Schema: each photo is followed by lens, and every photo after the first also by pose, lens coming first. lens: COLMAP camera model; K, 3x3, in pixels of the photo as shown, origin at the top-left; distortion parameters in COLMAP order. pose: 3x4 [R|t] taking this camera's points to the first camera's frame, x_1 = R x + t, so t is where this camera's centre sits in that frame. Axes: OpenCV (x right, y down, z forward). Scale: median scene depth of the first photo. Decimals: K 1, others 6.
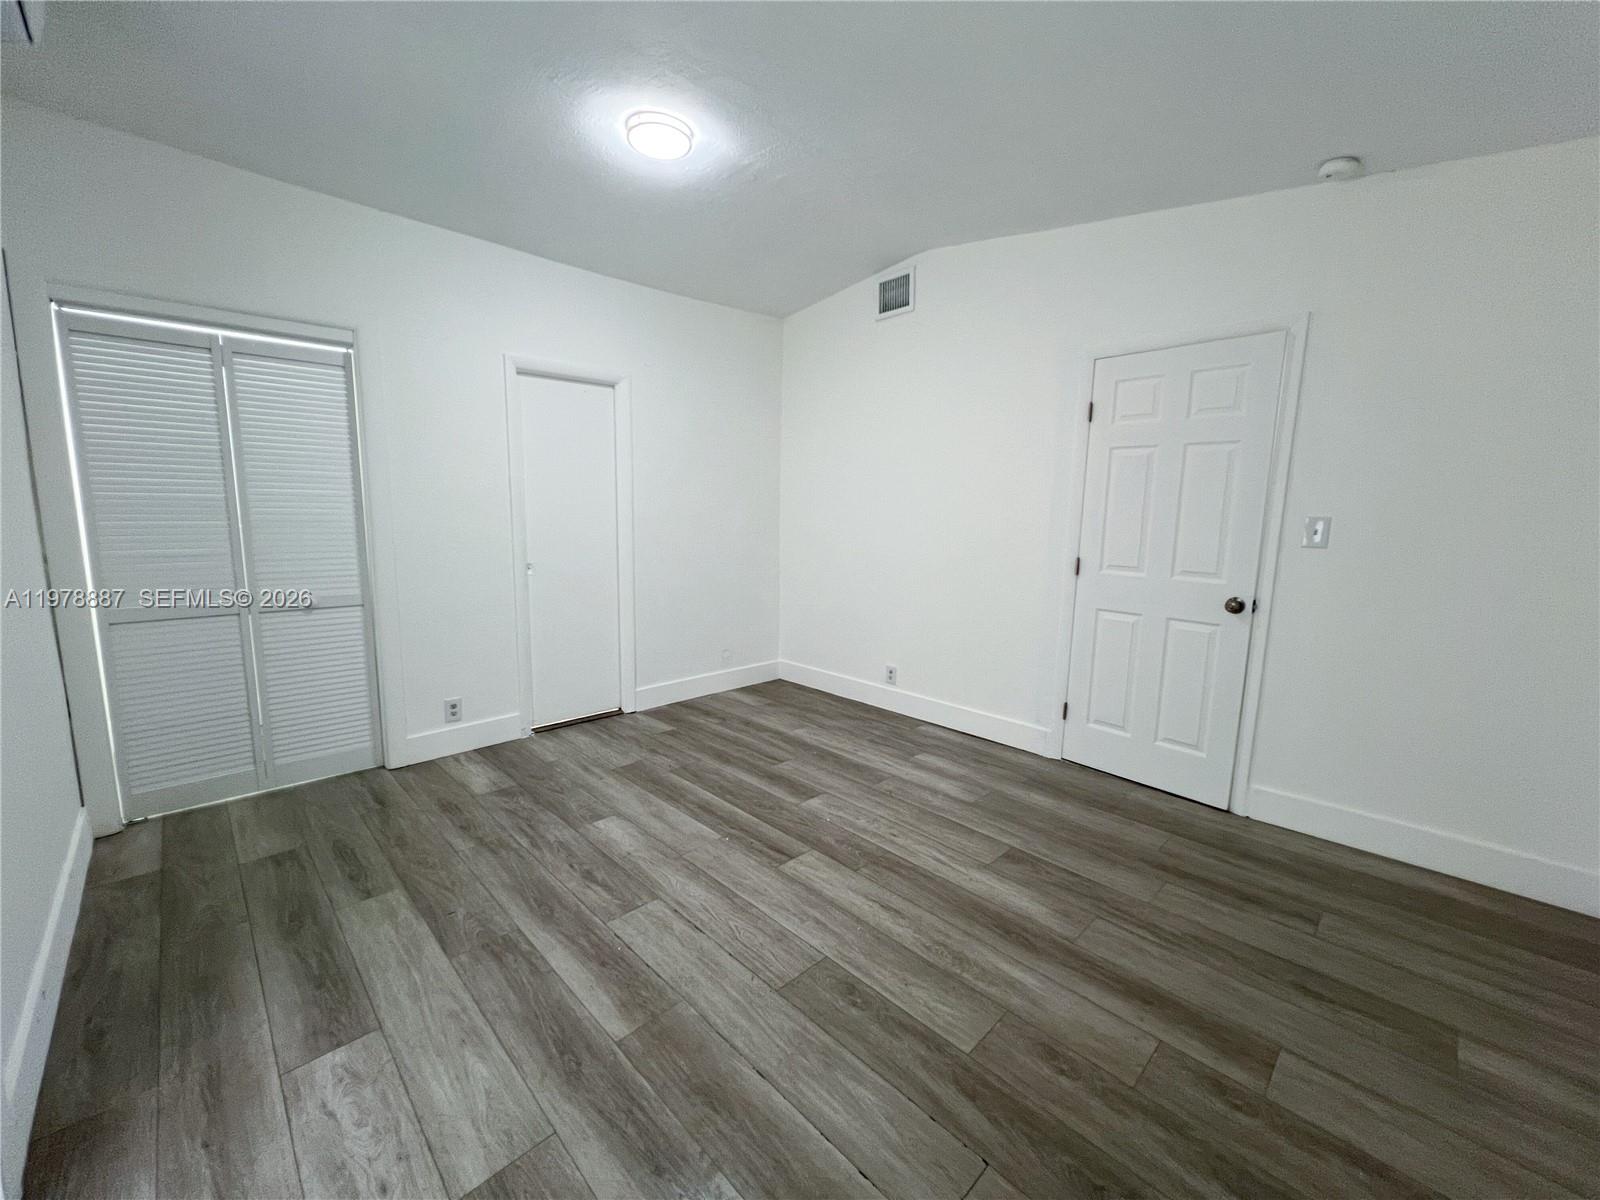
lens RADIAL K [[645.3, 0, 805.3], [0, 645.3, 603.5], [0, 0, 1]] dist [-0.001026, 0.001307]
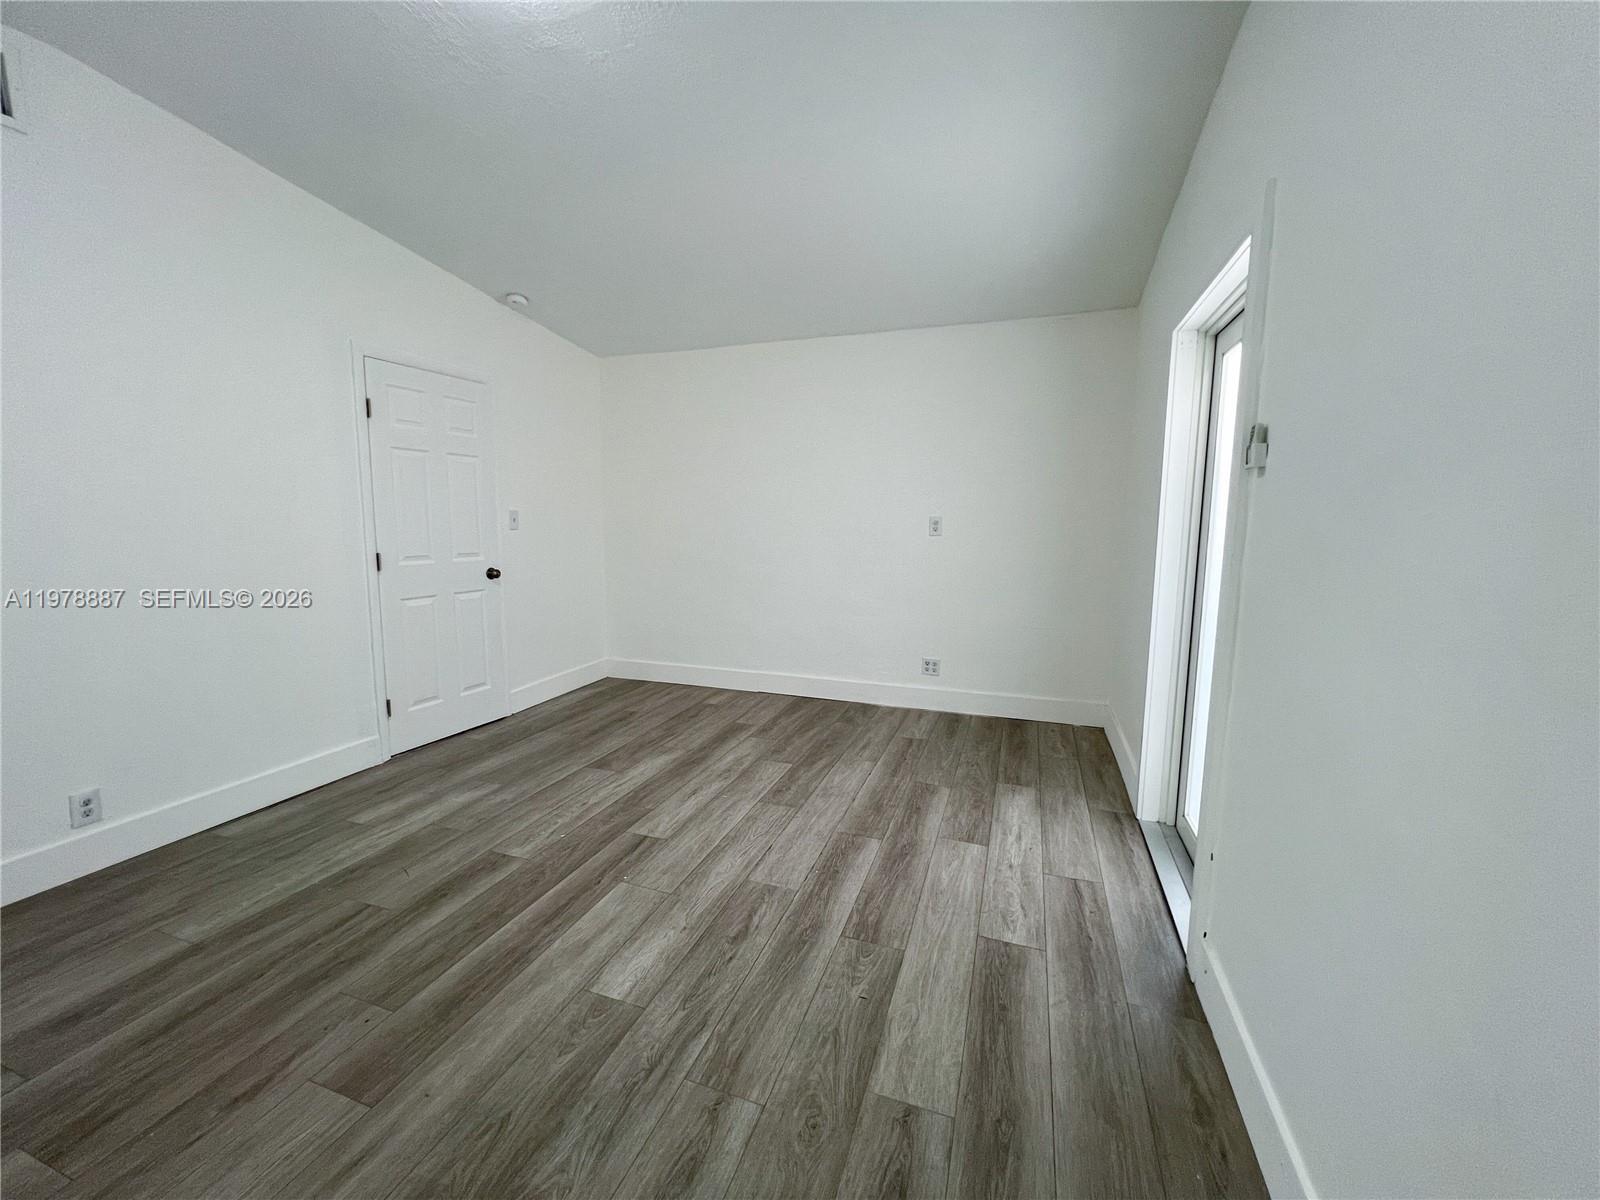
lens RADIAL K [[645.0, 0, 796.6], [0, 645.0, 588.1], [0, 0, 1]] dist [-0.002197, -0.000035]
pose [[-0.438026, -0.119018, 0.891049, -1.090564], [0.117964, 0.975016, 0.188223, -0.187527], [-0.891189, 0.187558, -0.413042, 1.210898]]
